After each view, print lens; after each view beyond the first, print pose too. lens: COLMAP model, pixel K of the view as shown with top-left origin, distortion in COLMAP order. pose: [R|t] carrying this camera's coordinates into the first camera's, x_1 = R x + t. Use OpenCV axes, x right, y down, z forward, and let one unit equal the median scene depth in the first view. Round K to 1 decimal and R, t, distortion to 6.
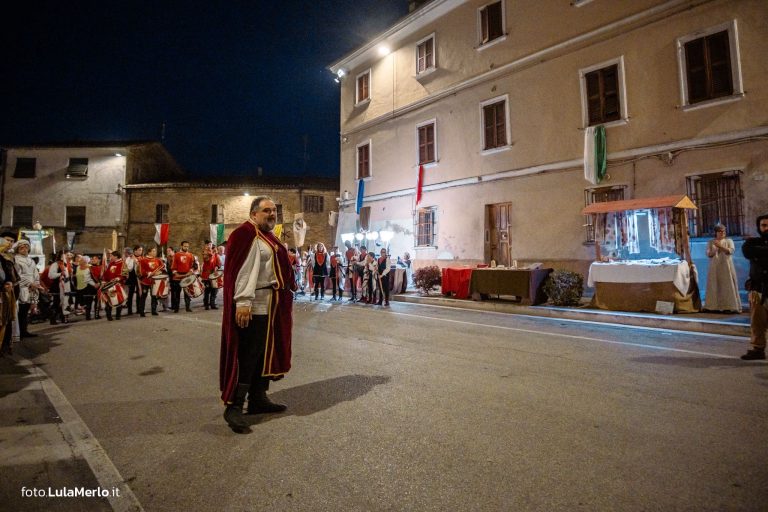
lens RADIAL K [[474.2, 0, 400.1], [0, 474.2, 214.4], [0, 0, 1]] dist [-0.006367, -0.002351]
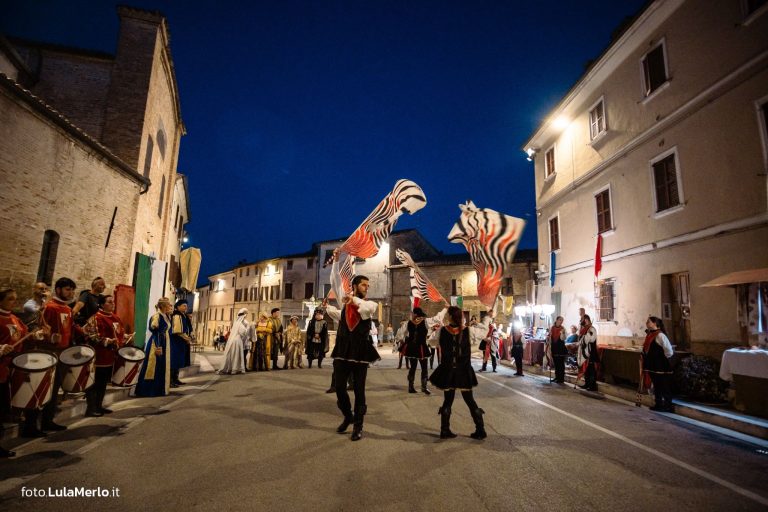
lens RADIAL K [[453.1, 0, 386.5], [0, 453.1, 260.0], [0, 0, 1]] dist [0.005315, 0.008233]
pose [[0.809818, -0.051759, -0.584393, 0.212750], [0.019917, 0.997952, -0.060788, -0.006104], [0.586343, 0.037588, 0.809191, 0.020378]]
